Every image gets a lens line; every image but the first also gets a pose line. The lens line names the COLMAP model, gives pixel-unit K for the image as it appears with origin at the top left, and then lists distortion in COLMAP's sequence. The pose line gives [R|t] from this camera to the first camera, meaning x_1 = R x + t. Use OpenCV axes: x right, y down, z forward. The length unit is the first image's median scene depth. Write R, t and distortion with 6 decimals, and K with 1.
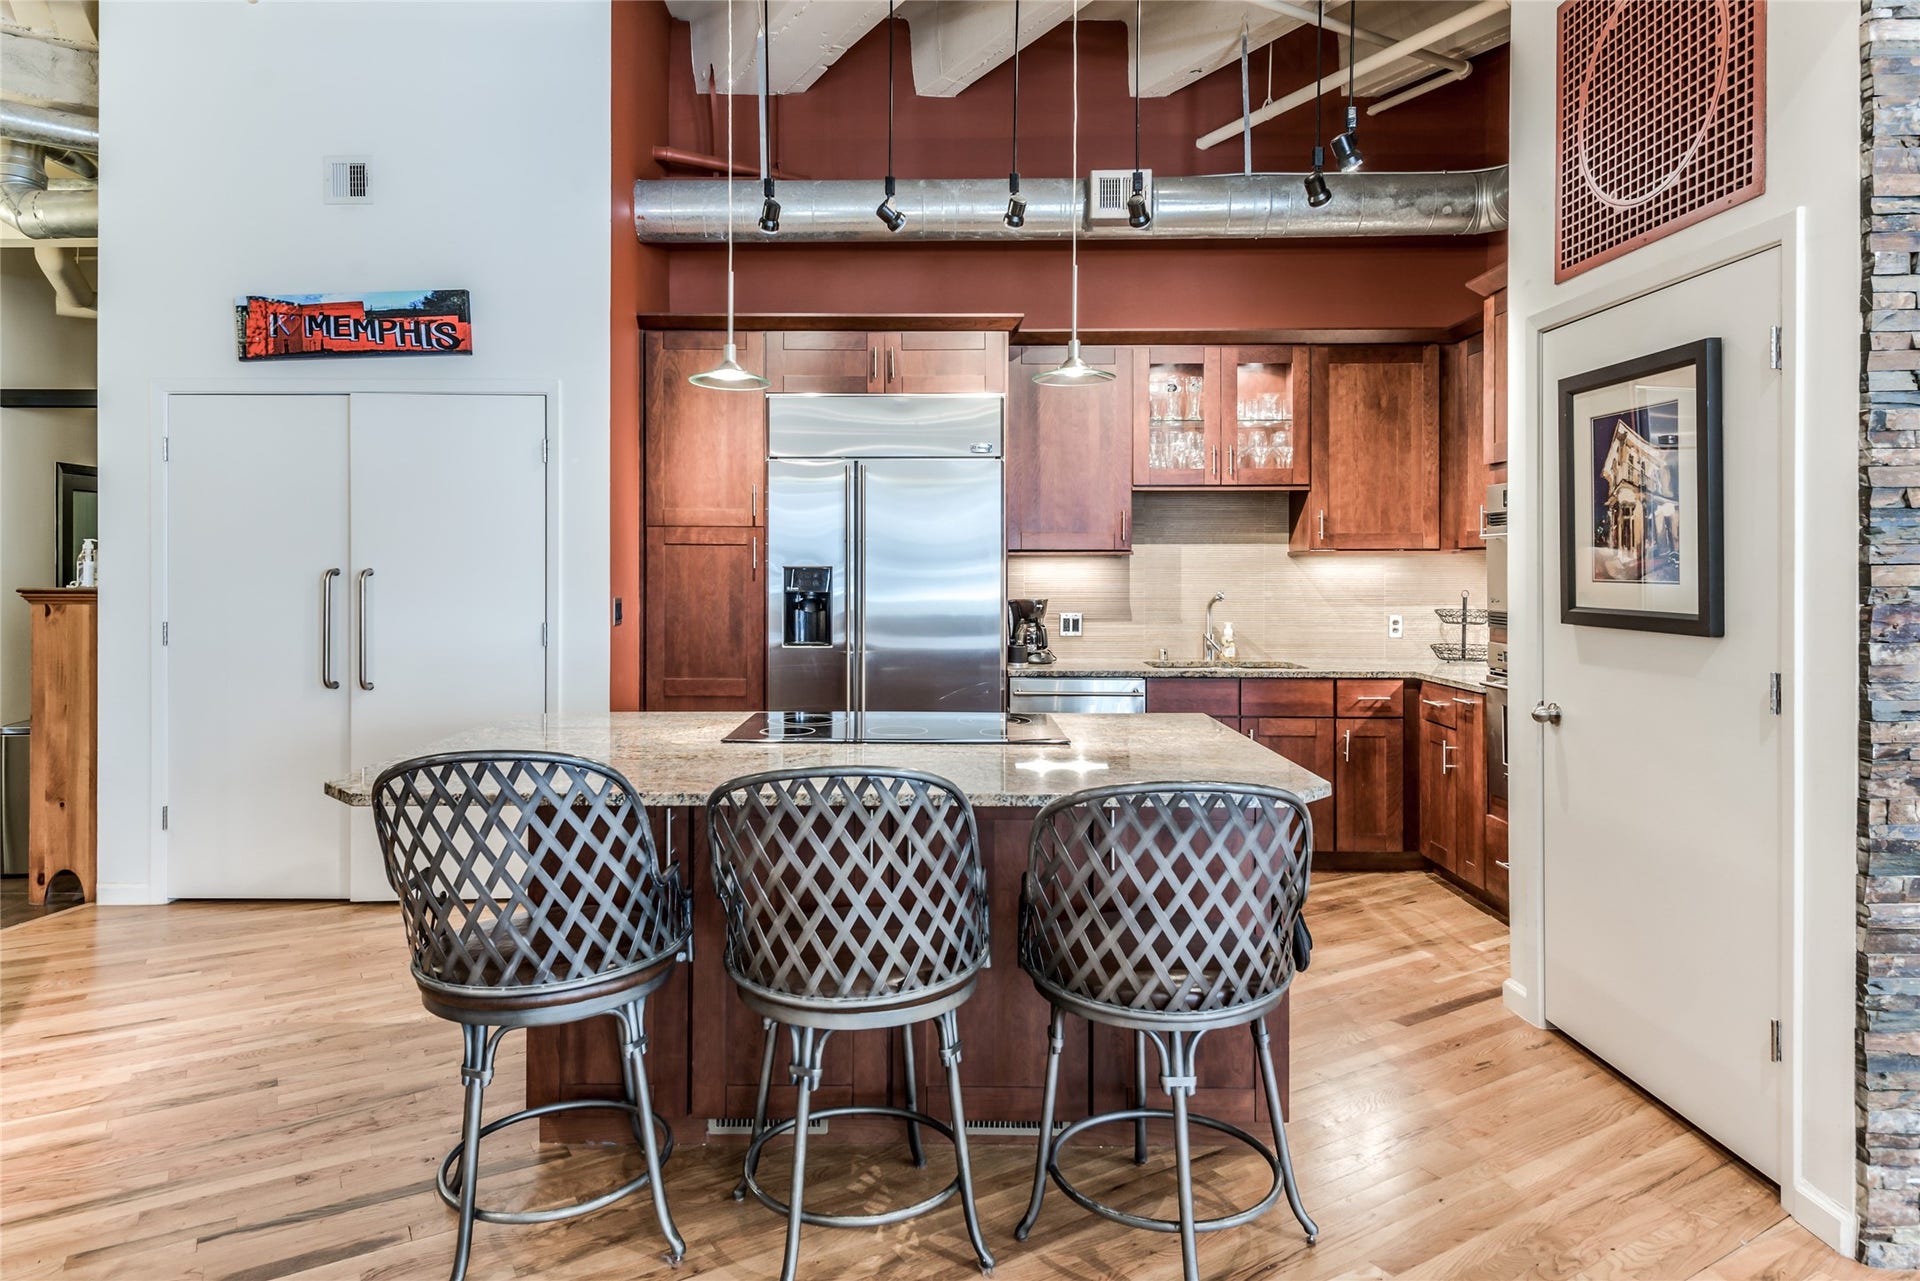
lens RADIAL K [[1125.1, 0, 923.1], [0, 1125.1, 568.8], [0, 0, 1]] dist [0.007090, -0.001713]
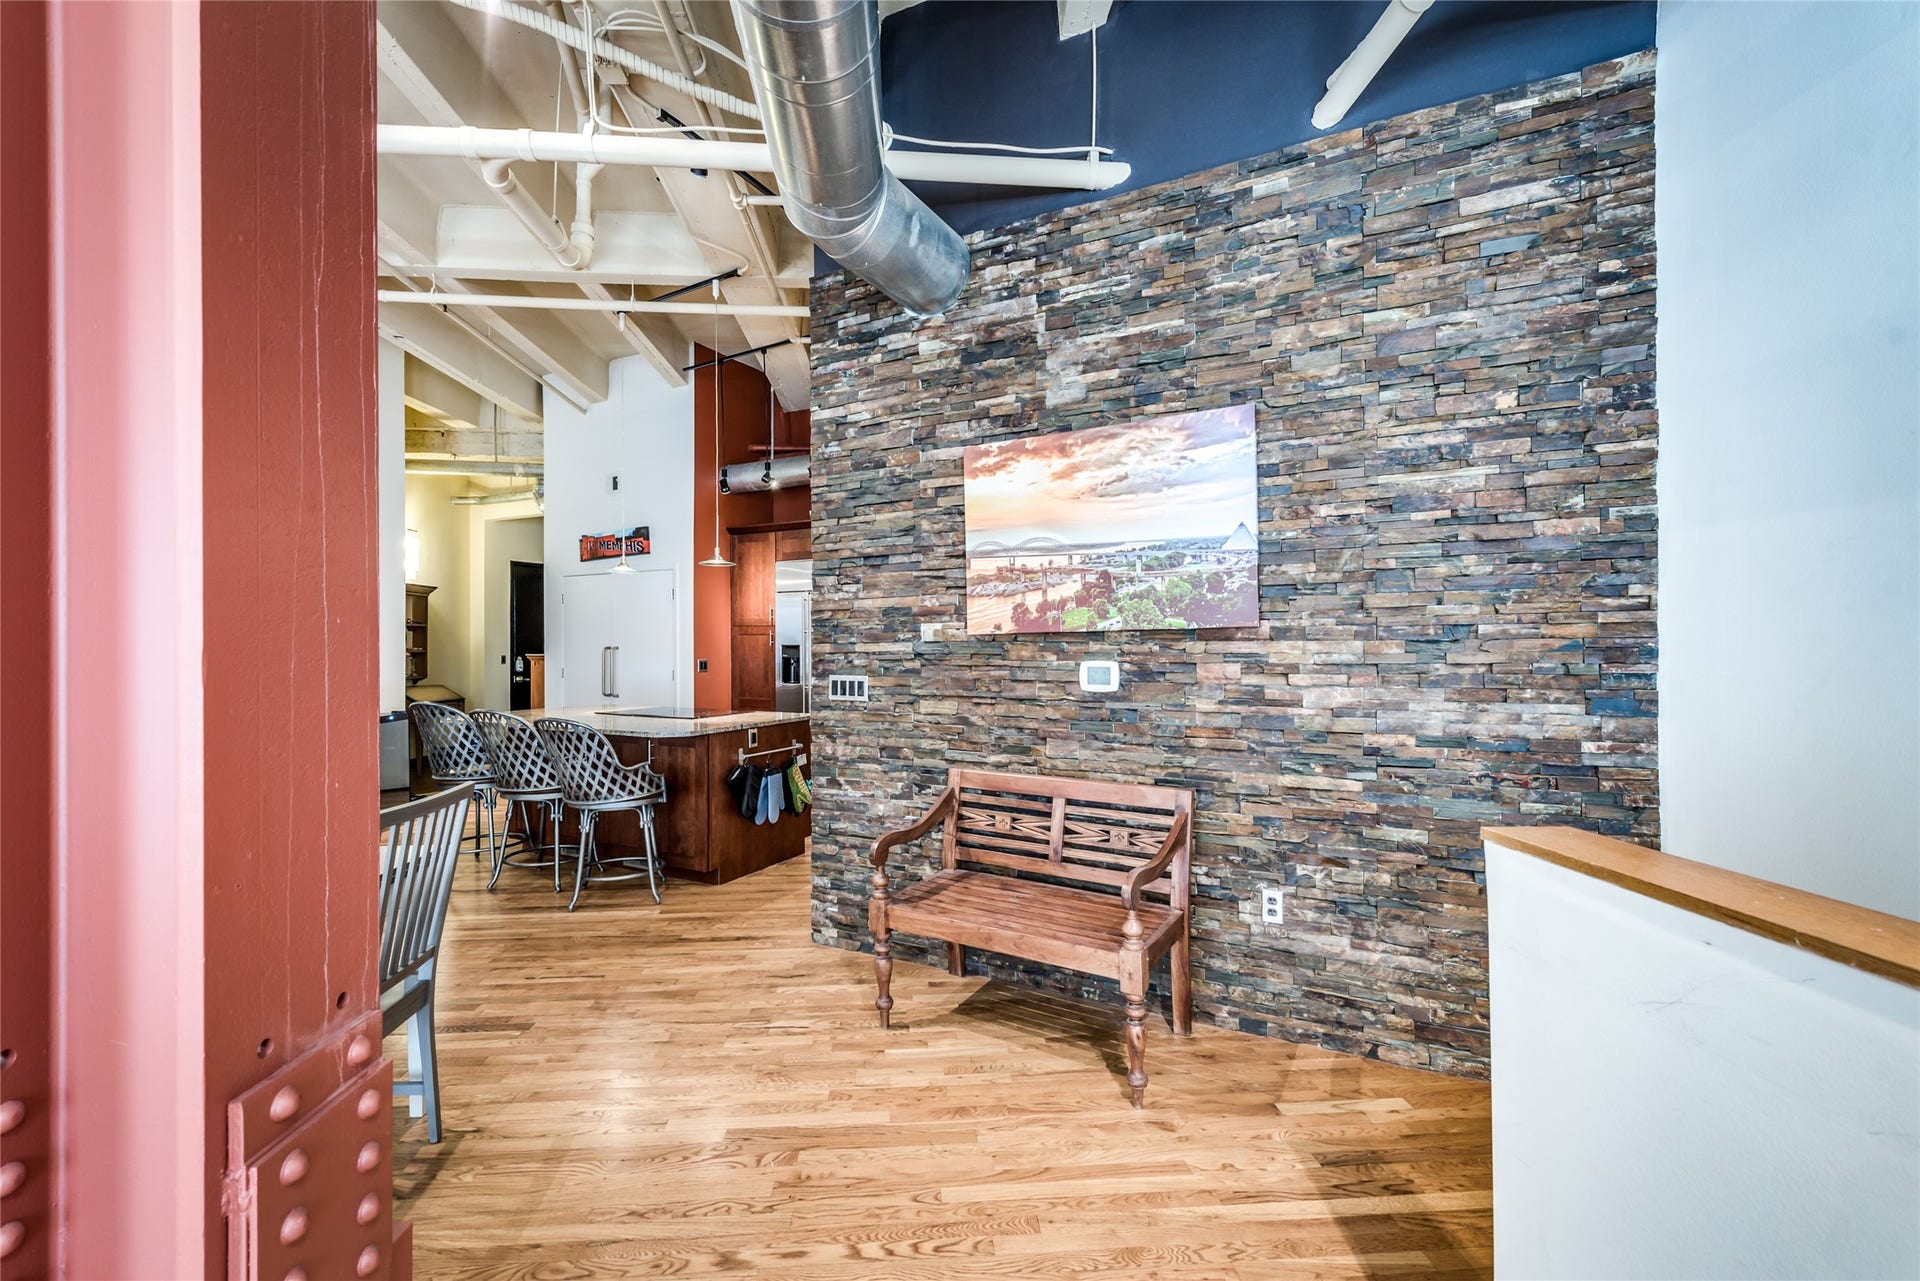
lens RADIAL K [[784.0, 0, 964.6], [0, 784.0, 644.8], [0, 0, 1]] dist [0.009434, -0.000431]
pose [[0.894946, -0.003090, -0.446164, 0.874440], [0.002772, 0.999995, -0.001366, 0.000392], [0.446166, -0.000014, 0.894950, -0.151073]]
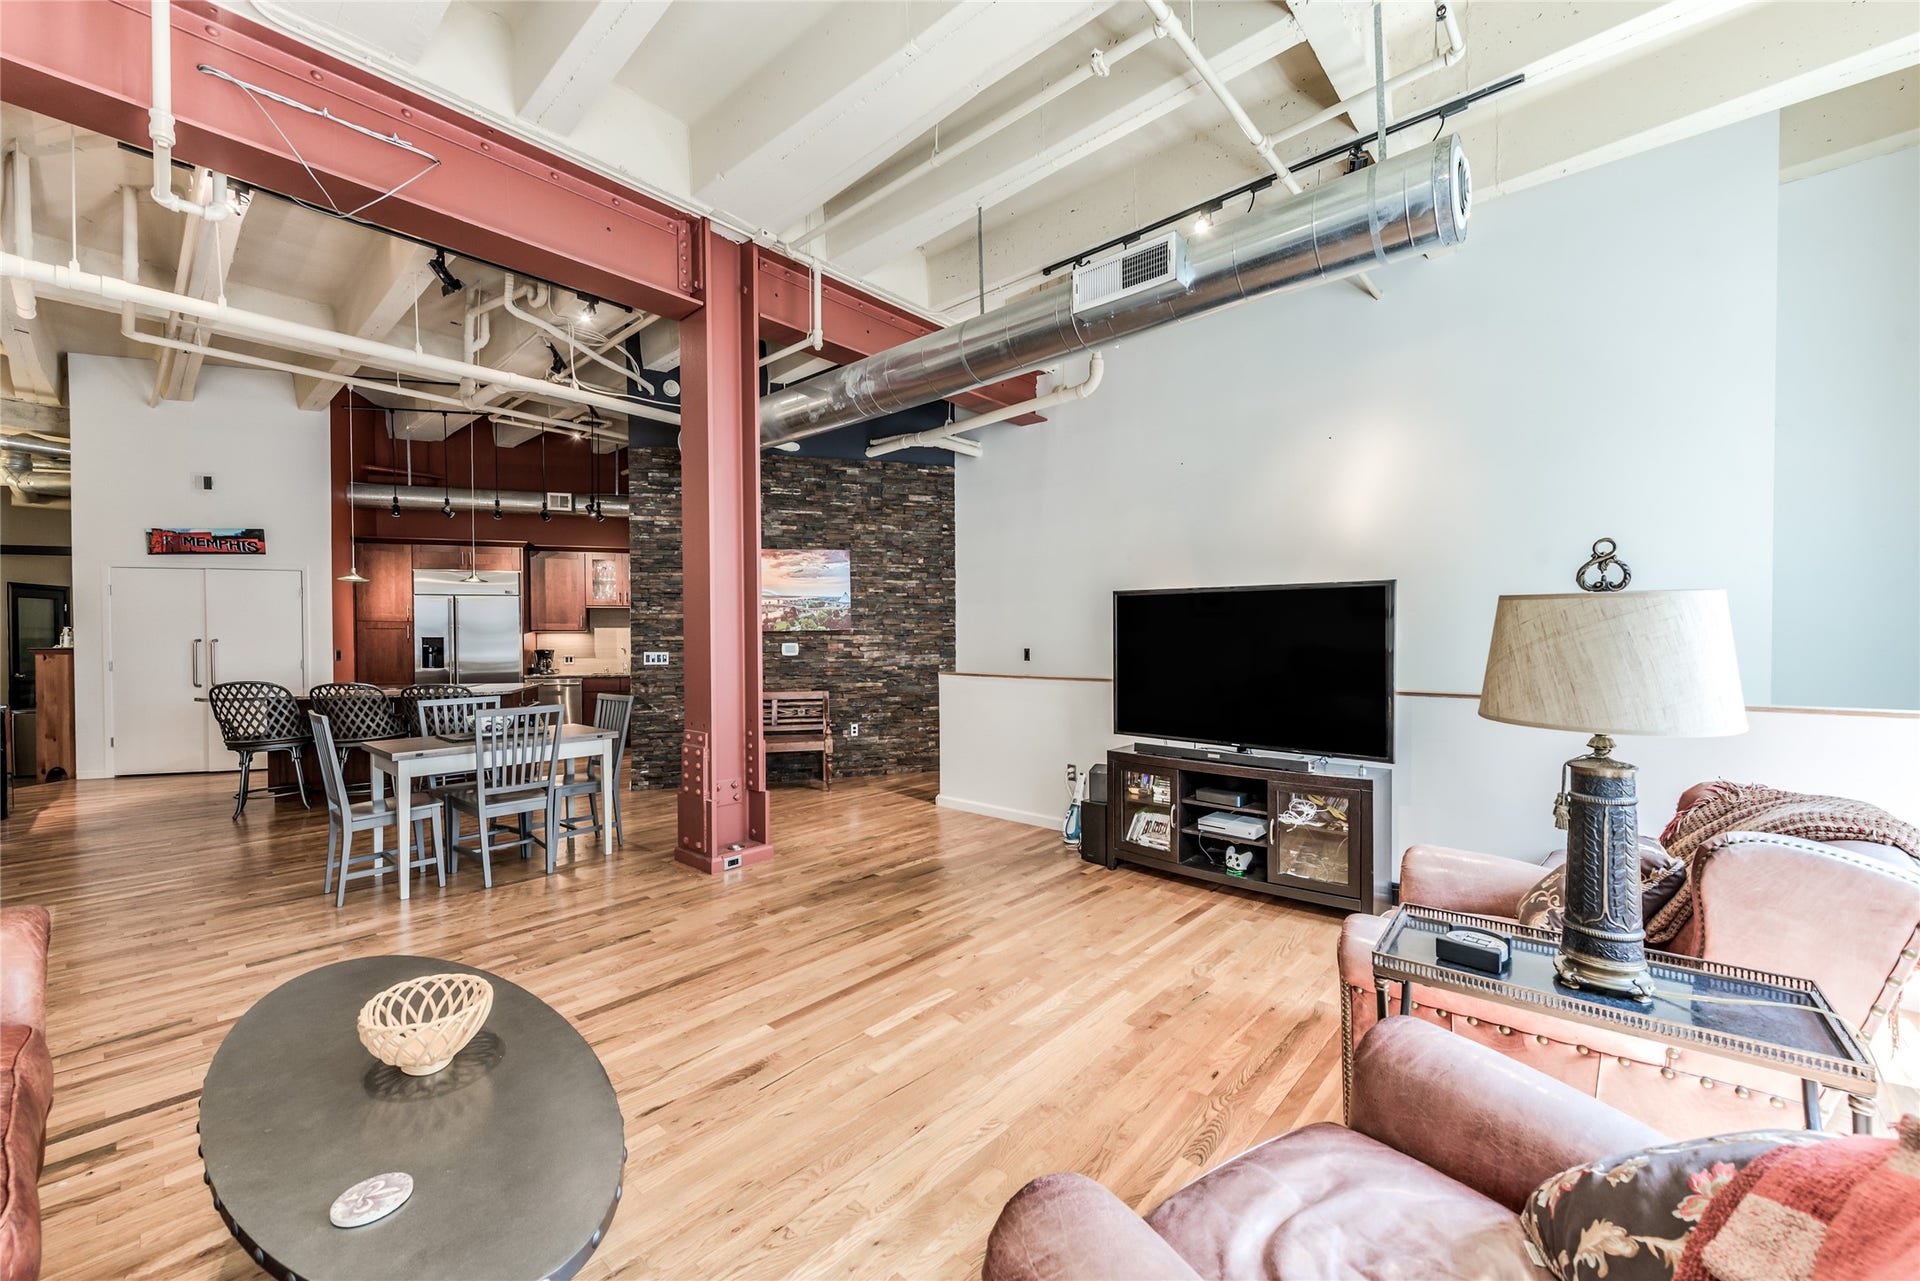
lens RADIAL K [[743.8, 0, 965.5], [0, 743.8, 647.3], [0, 0, 1]] dist [0.001822, -0.000912]
pose [[0.950837, -0.008212, 0.309584, 0.563109], [0.004092, 0.999894, 0.013958, 0.001948], [-0.309666, -0.012005, 0.950770, -1.058151]]
